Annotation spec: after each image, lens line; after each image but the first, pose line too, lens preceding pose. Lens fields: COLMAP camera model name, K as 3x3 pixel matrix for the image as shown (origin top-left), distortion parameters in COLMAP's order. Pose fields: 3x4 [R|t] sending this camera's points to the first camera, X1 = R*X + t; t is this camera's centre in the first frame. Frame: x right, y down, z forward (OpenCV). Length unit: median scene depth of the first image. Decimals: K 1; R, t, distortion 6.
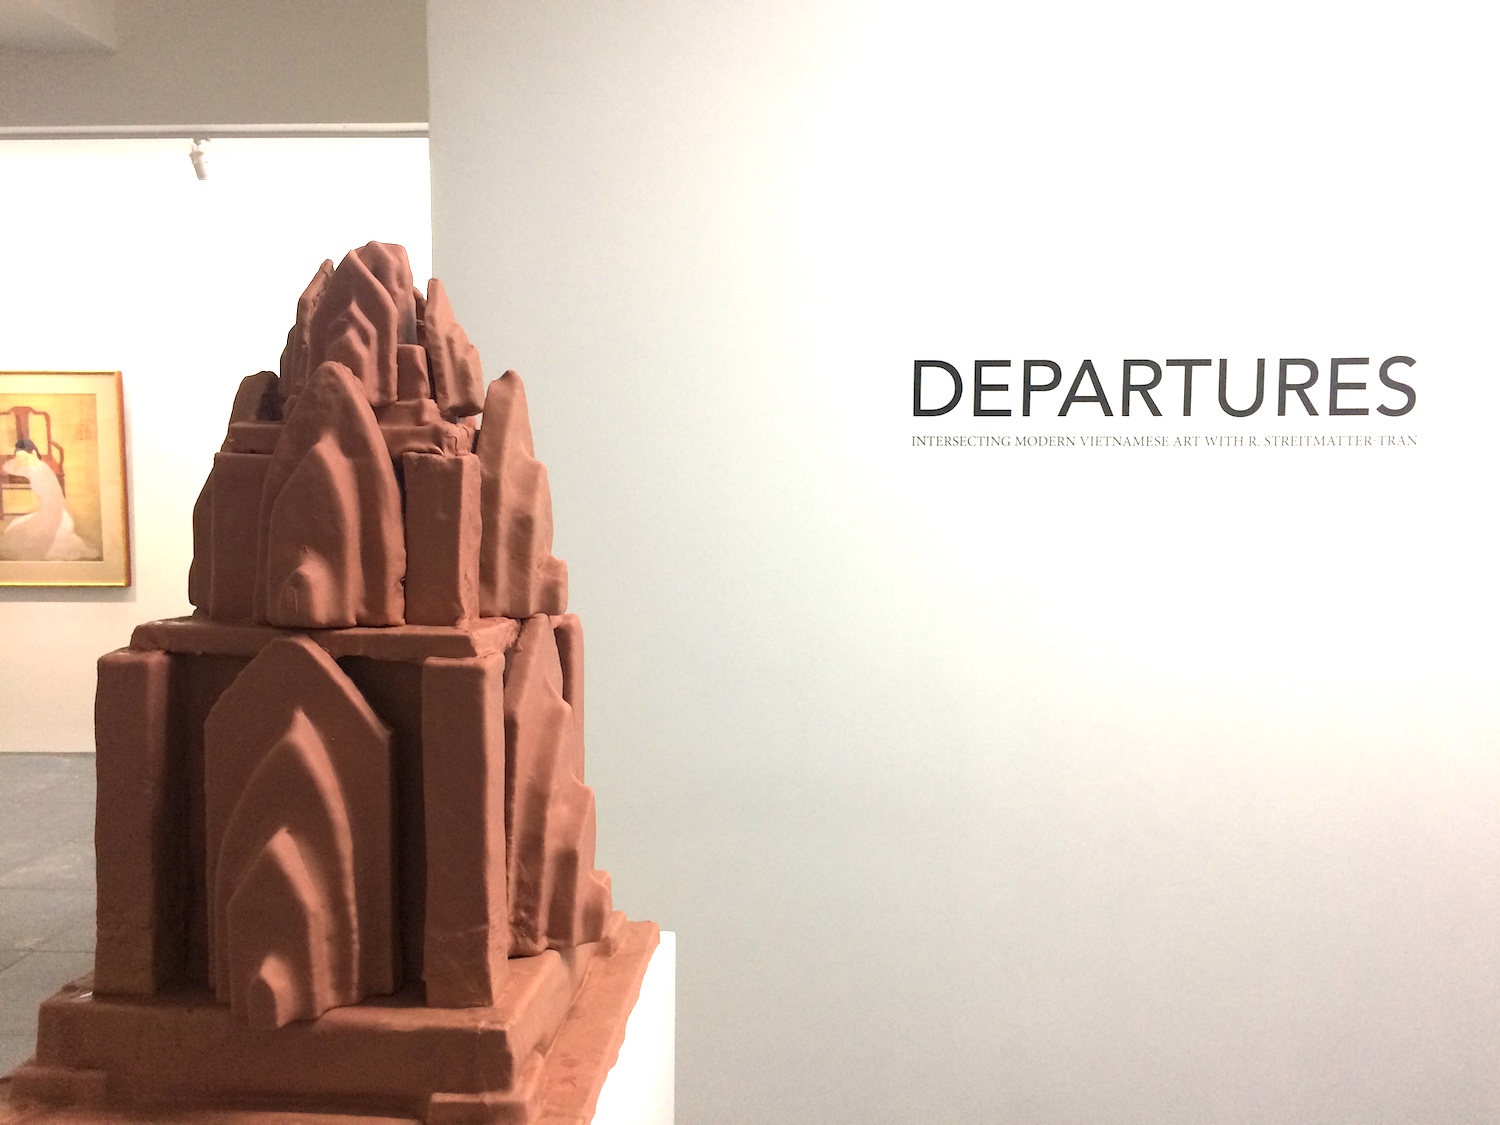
lens RADIAL K [[1280.3, 0, 750.0], [0, 1280.3, 562.5], [0, 0, 1]] dist [0.091844, -0.126456]
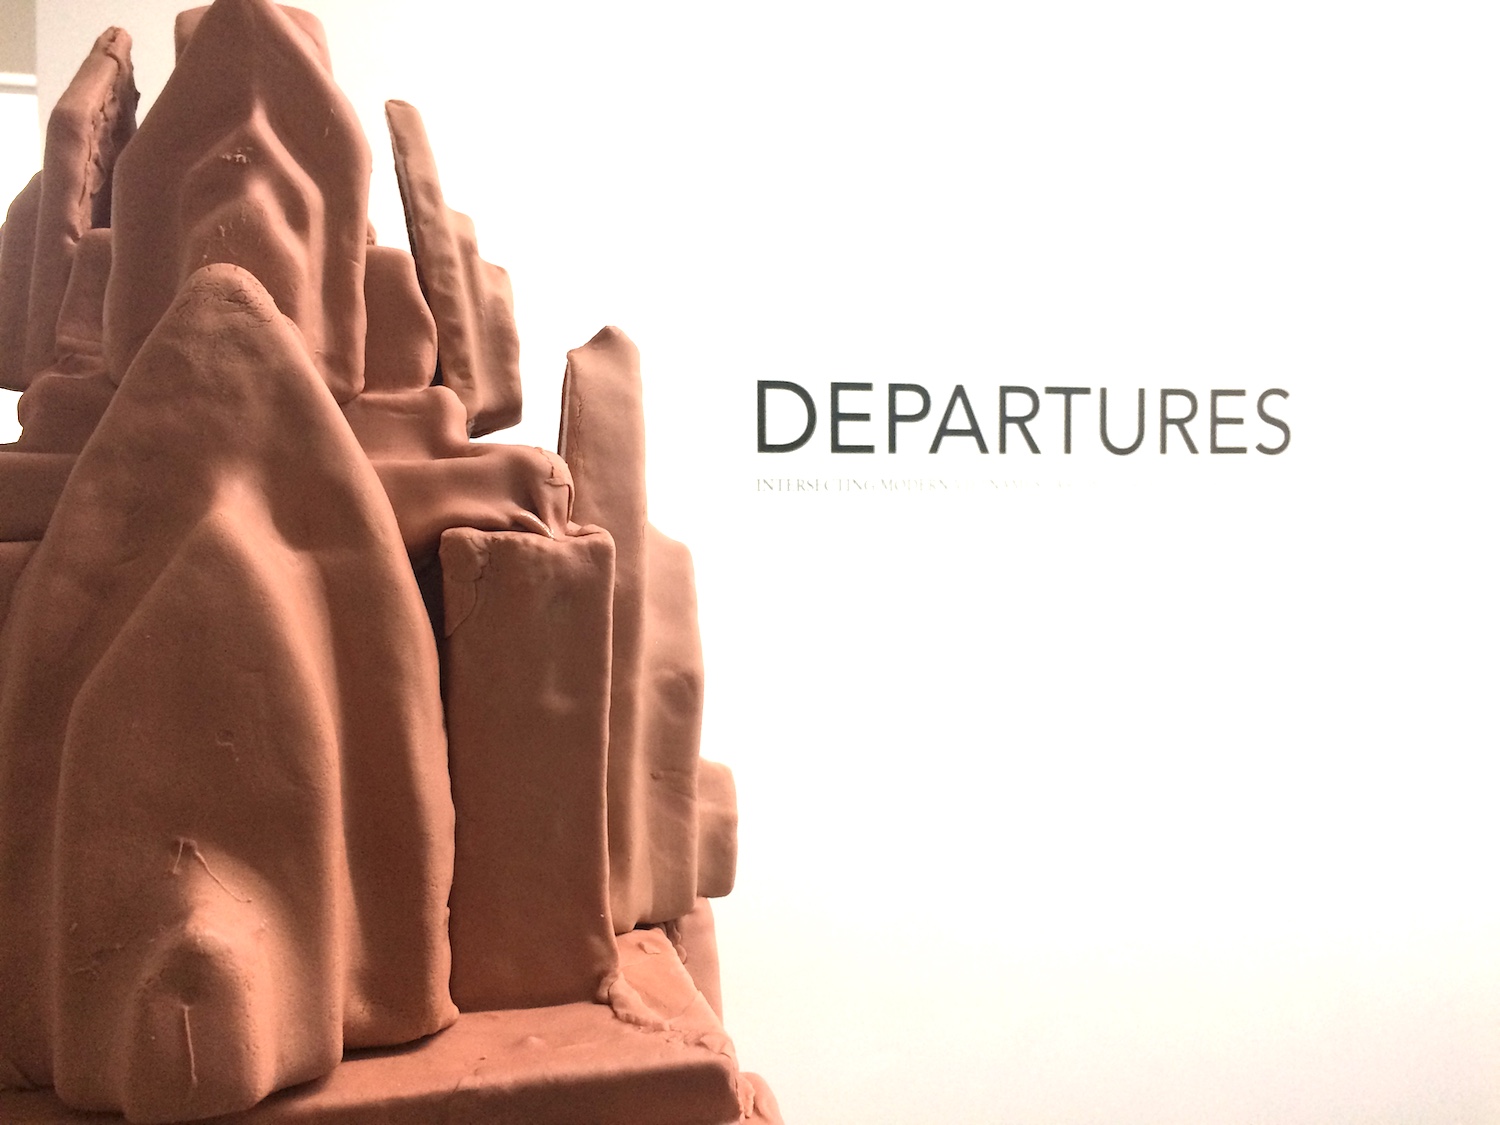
lens RADIAL K [[1280.3, 0, 750.0], [0, 1280.3, 562.5], [0, 0, 1]] dist [0.091844, -0.126456]
pose [[0.941167, -0.025088, 0.337010, -0.140508], [0.035922, 0.999018, -0.025949, -0.029055], [-0.336028, 0.036529, 0.941143, 0.288343]]
